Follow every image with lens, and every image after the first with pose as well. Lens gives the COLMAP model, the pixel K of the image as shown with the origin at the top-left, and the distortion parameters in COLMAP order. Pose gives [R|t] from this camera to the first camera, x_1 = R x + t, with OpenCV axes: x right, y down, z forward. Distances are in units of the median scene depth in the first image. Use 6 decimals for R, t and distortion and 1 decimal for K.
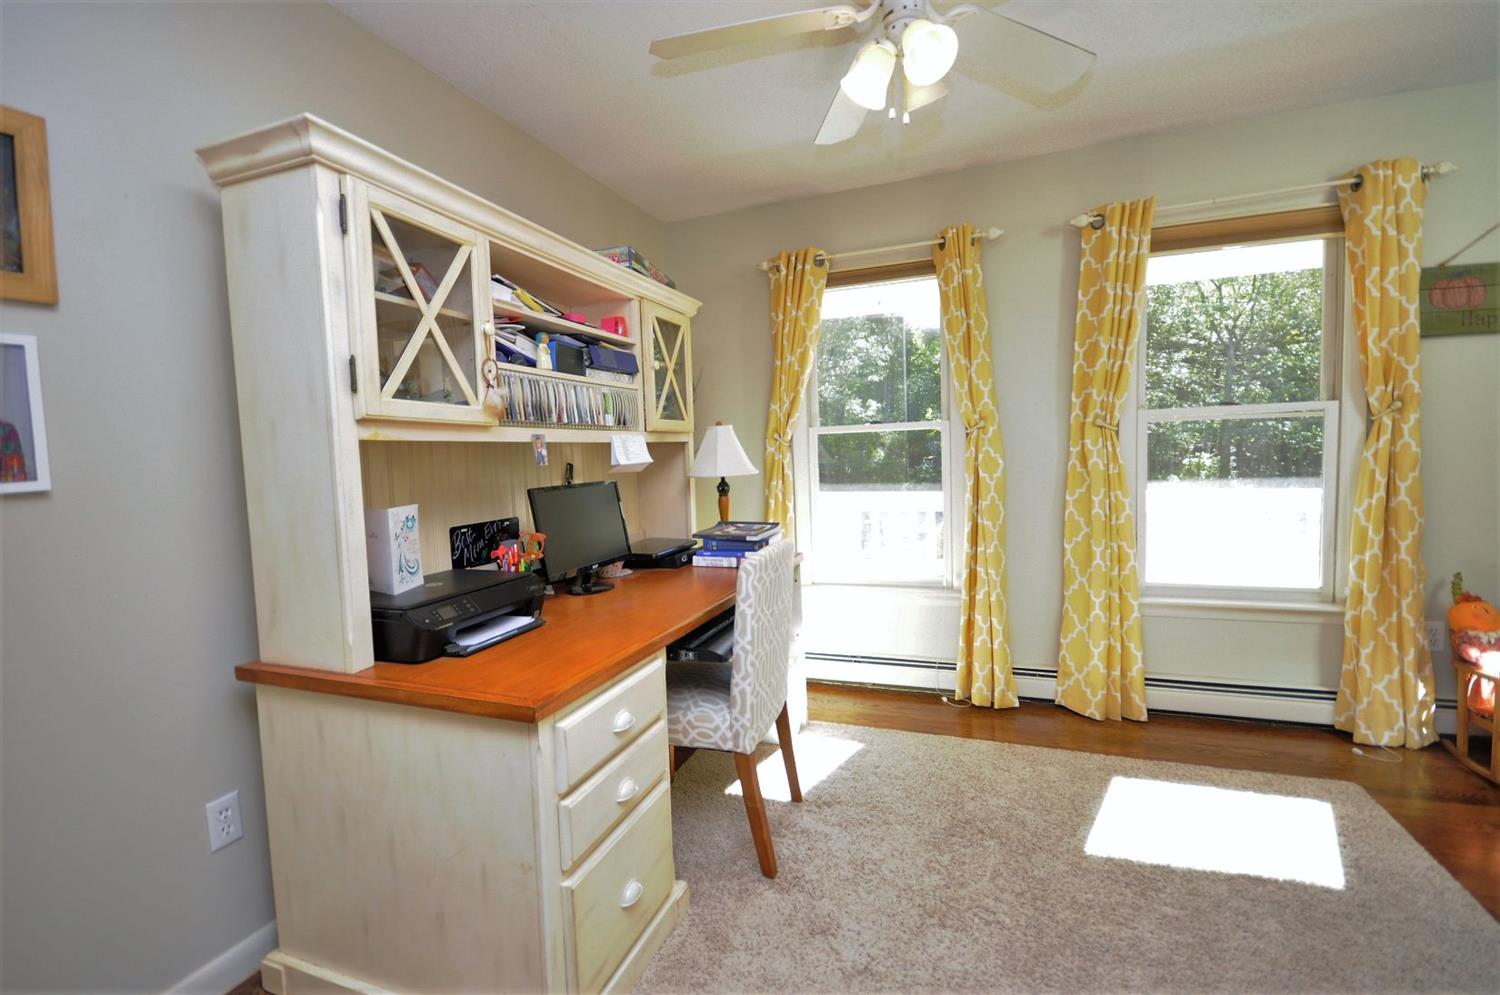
lens RADIAL K [[654.5, 0, 747.2], [0, 654.5, 502.6], [0, 0, 1]] dist [0.008423, -0.012119]
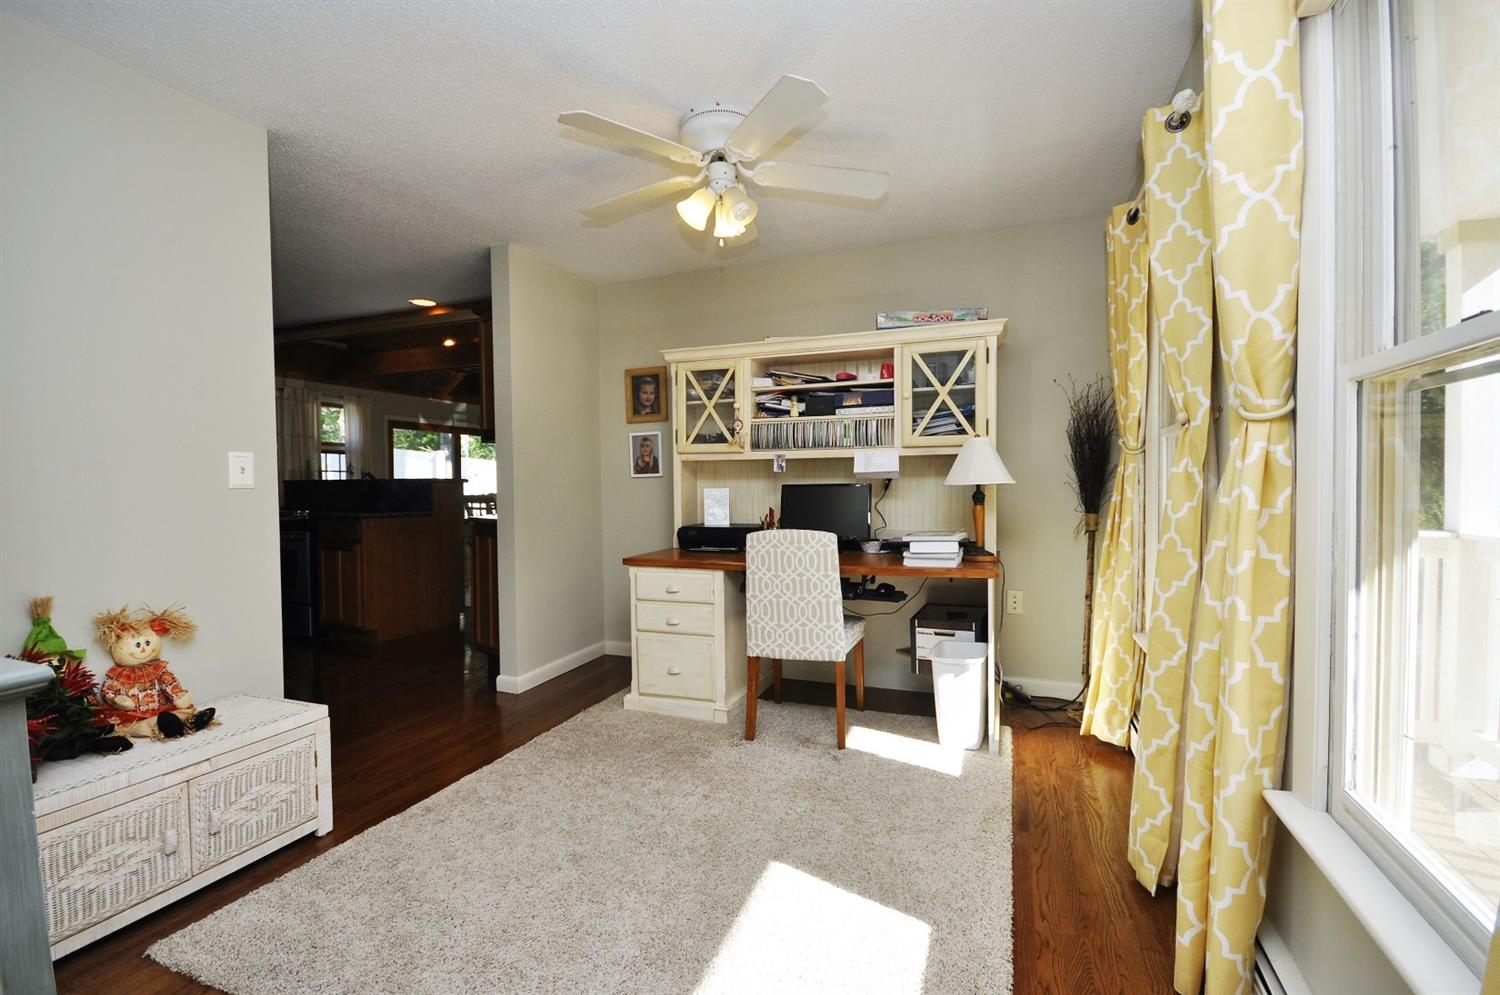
lens RADIAL K [[654.5, 0, 747.2], [0, 654.5, 502.6], [0, 0, 1]] dist [0.008423, -0.012119]
pose [[0.012256, 0.059519, -0.998152, 1.374203], [-0.065919, 0.996104, 0.058587, -0.065448], [0.997750, 0.065079, 0.016132, 0.818292]]
